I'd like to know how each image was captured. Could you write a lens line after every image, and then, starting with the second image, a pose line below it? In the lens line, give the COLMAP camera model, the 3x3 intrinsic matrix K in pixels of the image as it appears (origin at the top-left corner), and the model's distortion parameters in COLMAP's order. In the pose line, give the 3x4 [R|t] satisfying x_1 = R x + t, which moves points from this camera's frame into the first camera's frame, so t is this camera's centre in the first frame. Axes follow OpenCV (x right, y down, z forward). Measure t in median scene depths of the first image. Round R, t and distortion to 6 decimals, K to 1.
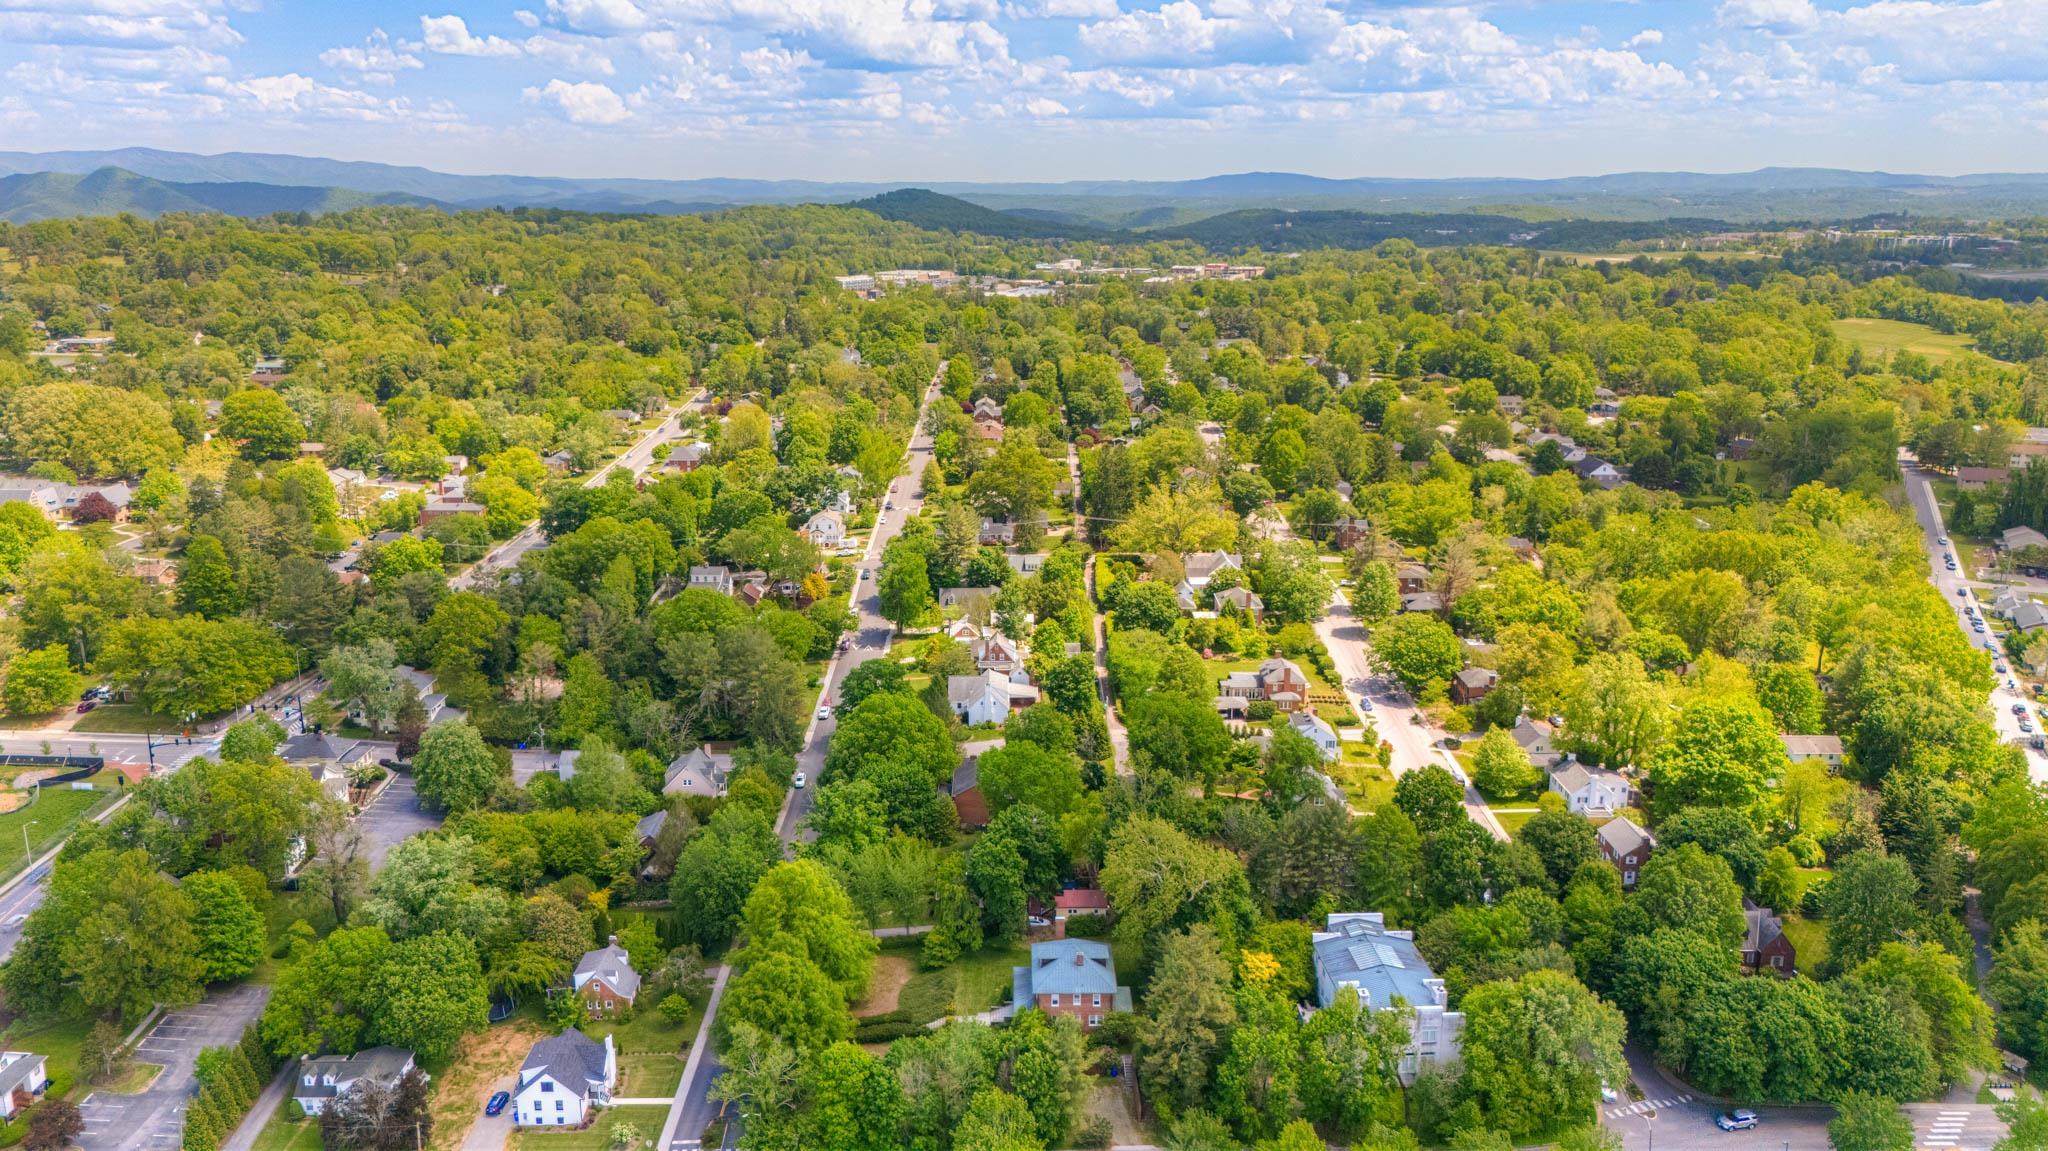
lens RADIAL K [[1530.8, 0, 1024.0], [0, 1530.8, 575.5], [0, 0, 1]] dist [0.083482, -0.077145]
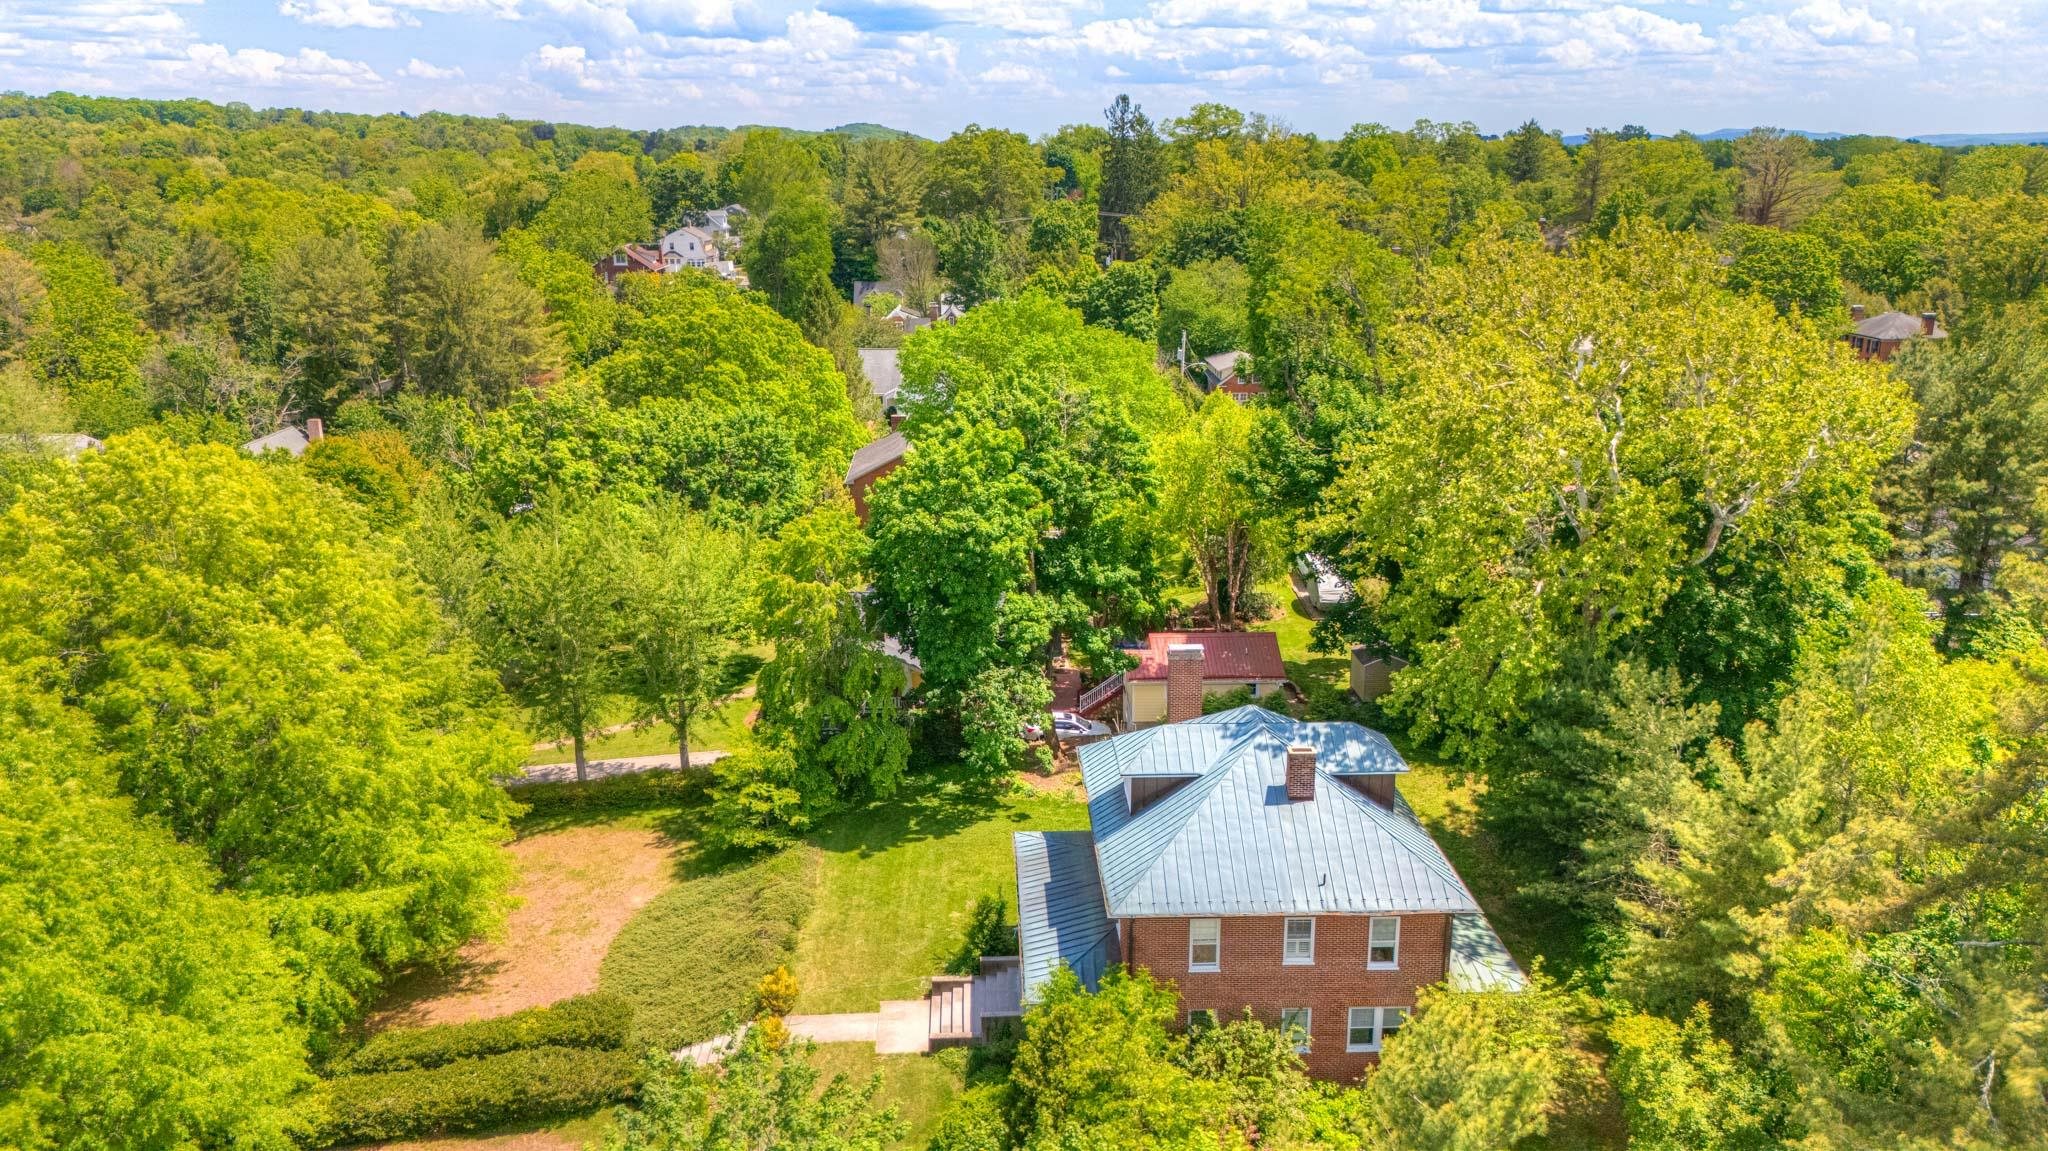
lens RADIAL K [[1530.8, 0, 1024.0], [0, 1530.8, 575.5], [0, 0, 1]] dist [0.083482, -0.077145]
pose [[0.999575, -0.011330, 0.026850, -0.011490], [0.010859, 0.999786, 0.017621, 0.205988], [-0.027044, -0.017322, 0.999484, 0.735173]]
